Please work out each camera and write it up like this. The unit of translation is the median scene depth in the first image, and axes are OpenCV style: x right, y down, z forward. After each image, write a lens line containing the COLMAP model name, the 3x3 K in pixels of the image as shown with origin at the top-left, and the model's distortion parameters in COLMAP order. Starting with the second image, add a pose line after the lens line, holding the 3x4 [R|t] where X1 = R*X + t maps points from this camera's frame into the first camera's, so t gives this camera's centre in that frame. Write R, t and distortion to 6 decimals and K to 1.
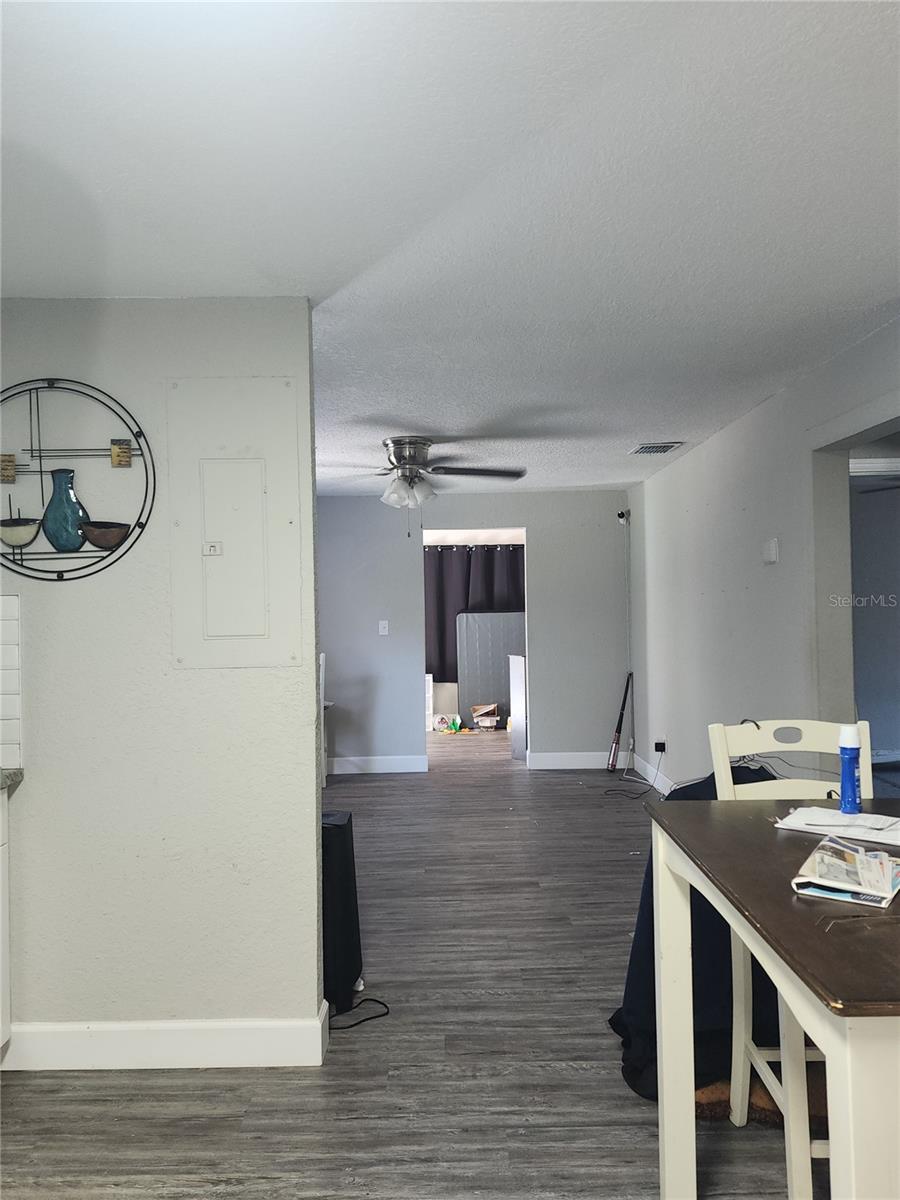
lens RADIAL K [[901.8, 0, 448.3], [0, 901.8, 599.6], [0, 0, 1]] dist [0.033242, -0.019500]
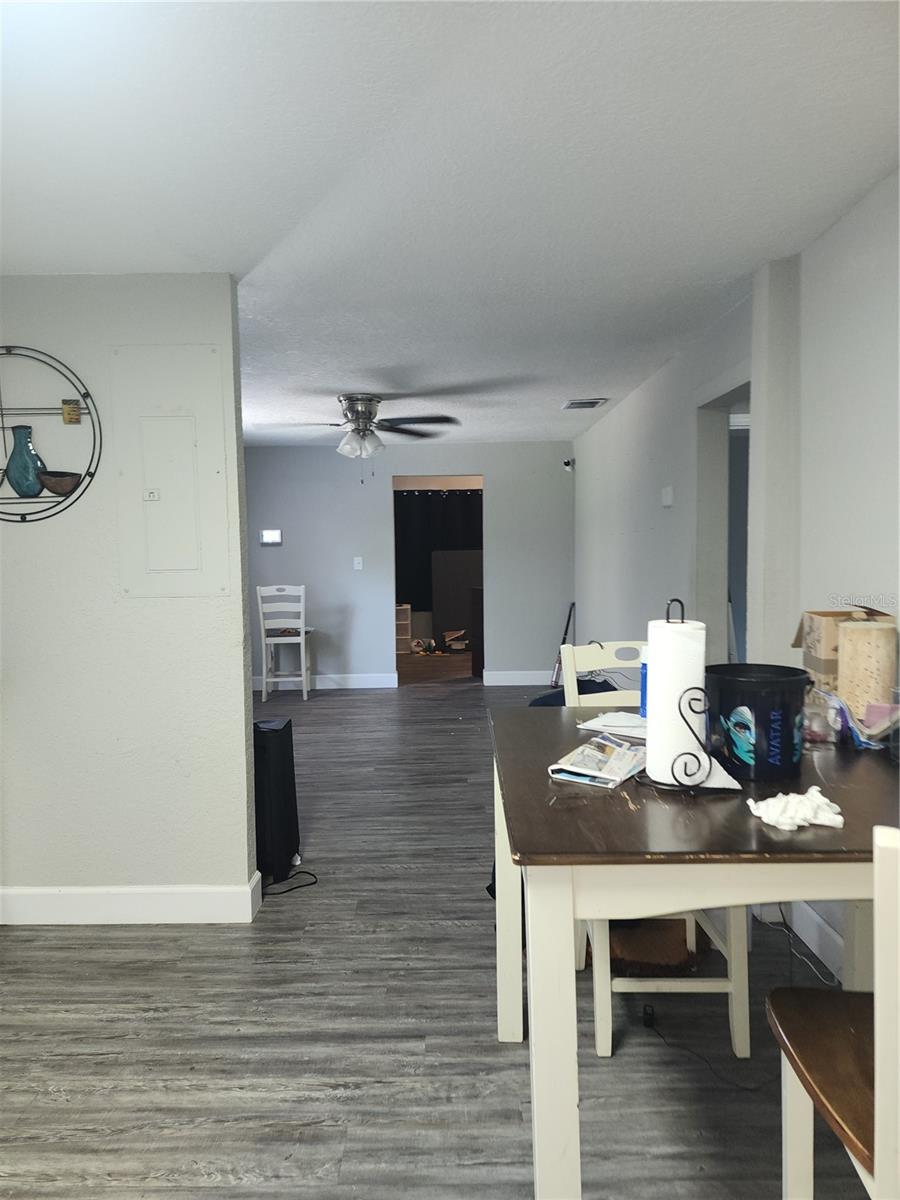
lens RADIAL K [[803.7, 0, 451.1], [0, 803.7, 597.1], [0, 0, 1]] dist [0.026452, -0.008211]
pose [[0.999888, 0.001681, -0.014847, 0.140459], [-0.000585, 0.997293, 0.073524, -0.001376], [0.014930, -0.073507, 0.997183, -0.041820]]
